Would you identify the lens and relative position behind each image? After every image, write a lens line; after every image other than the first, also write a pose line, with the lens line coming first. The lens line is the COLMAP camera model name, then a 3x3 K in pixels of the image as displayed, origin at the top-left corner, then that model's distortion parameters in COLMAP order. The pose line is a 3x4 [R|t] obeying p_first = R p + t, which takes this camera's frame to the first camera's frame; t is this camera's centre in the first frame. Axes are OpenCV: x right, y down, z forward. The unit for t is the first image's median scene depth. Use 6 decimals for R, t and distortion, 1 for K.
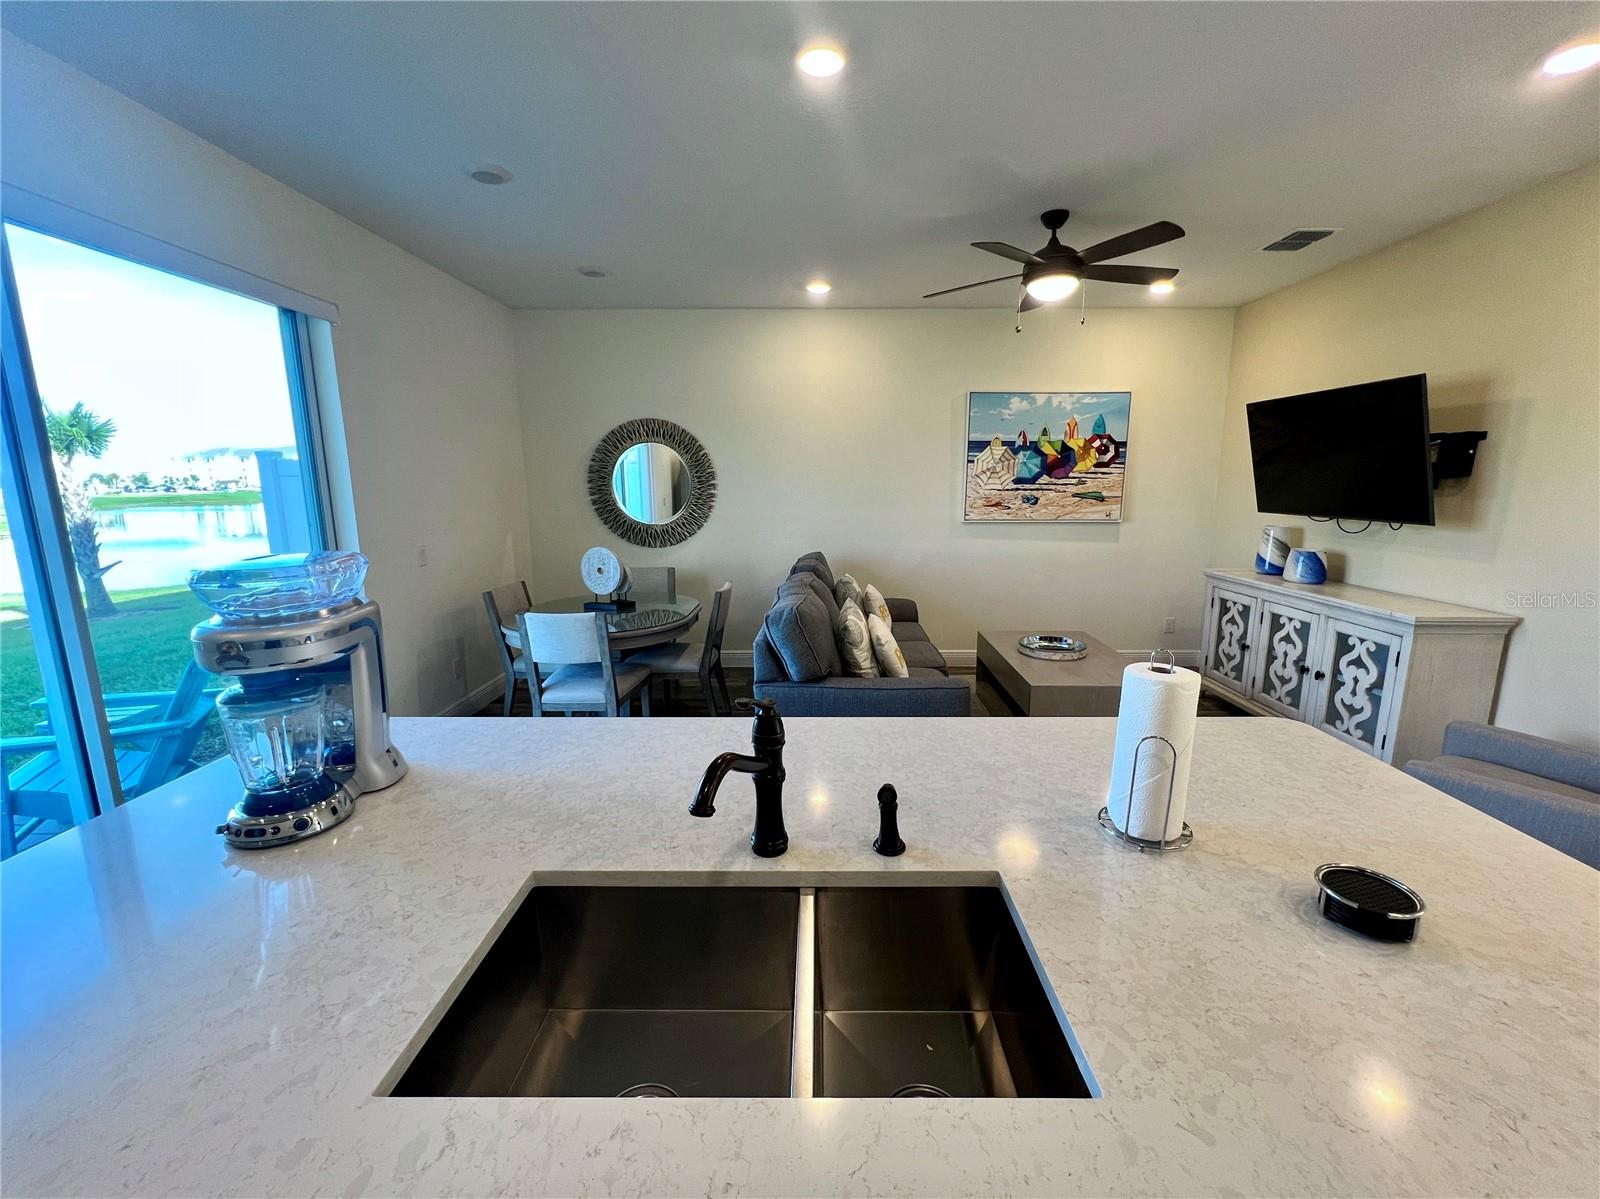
lens RADIAL K [[642.8, 0, 821.3], [0, 642.8, 587.8], [0, 0, 1]] dist [0.001132, -0.000417]
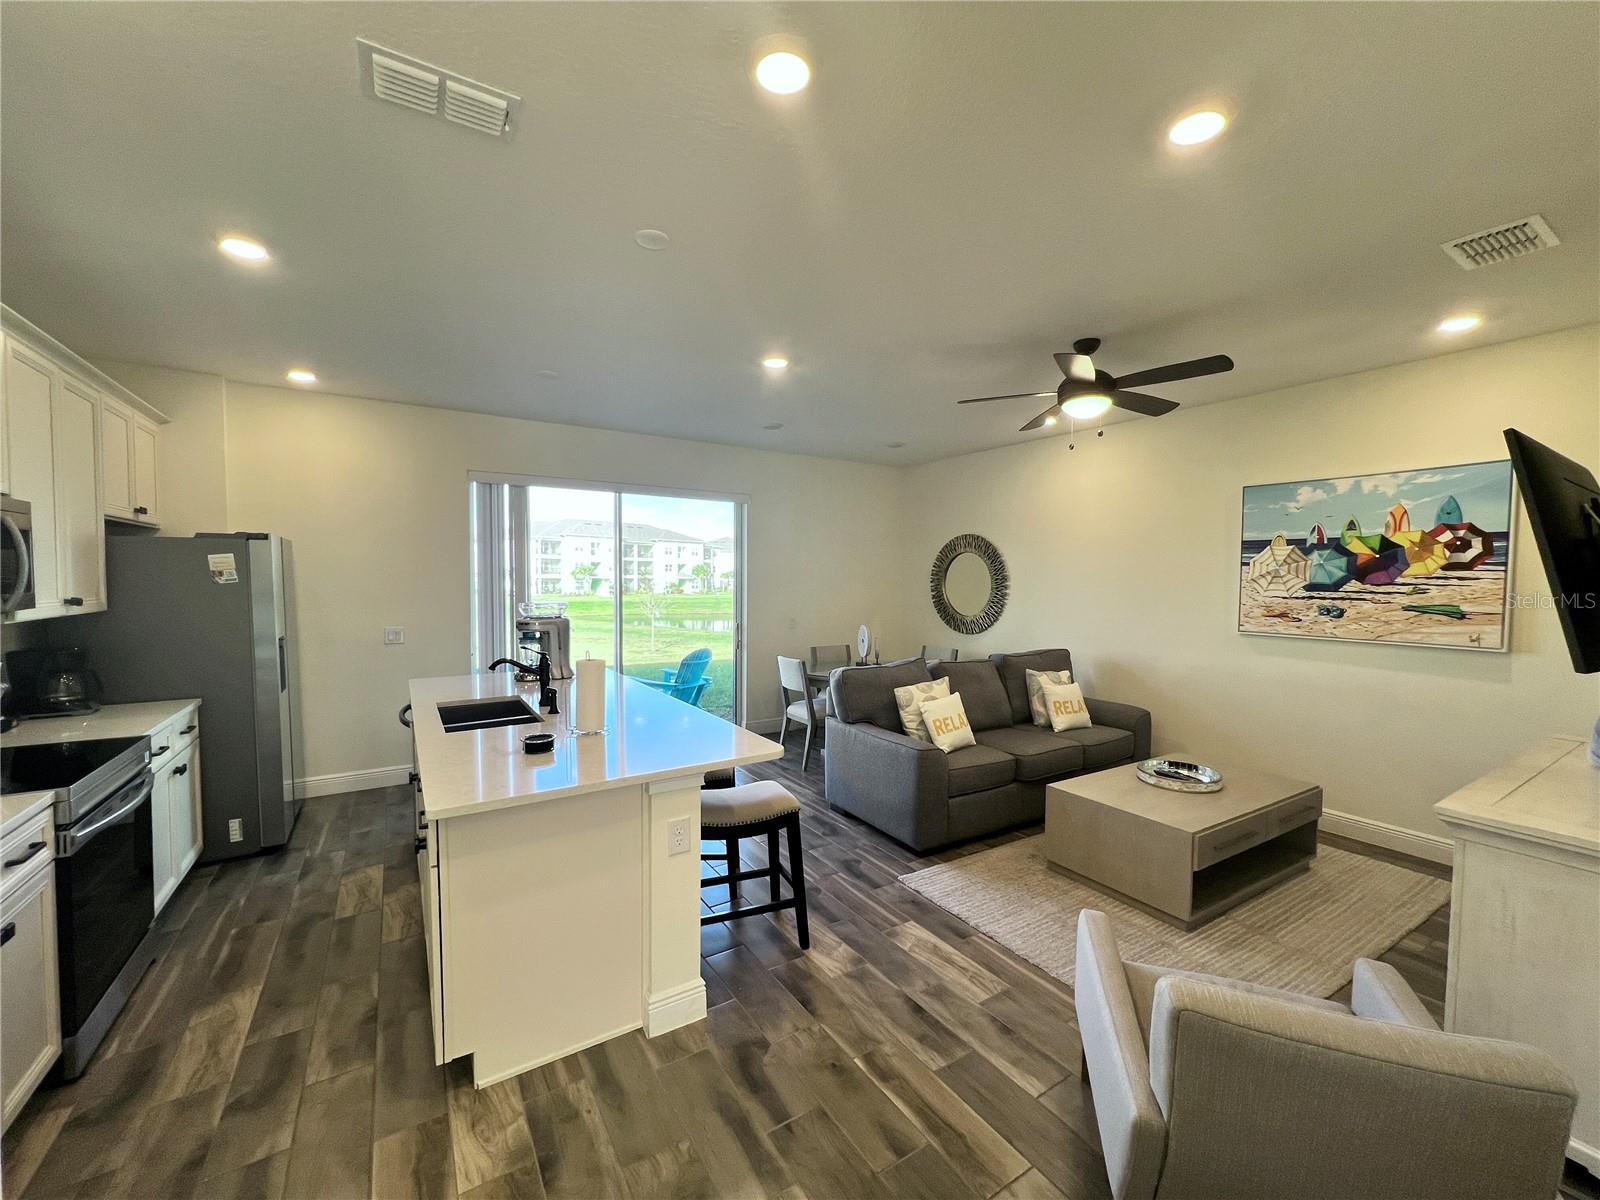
lens RADIAL K [[642.8, 0, 802.7], [0, 642.8, 594.8], [0, 0, 1]] dist [0.001132, -0.000417]
pose [[0.533165, 0.028291, -0.845538, 0.646756], [-0.147063, 0.987324, -0.059697, -0.016478], [0.833131, 0.156176, 0.530567, 0.051184]]
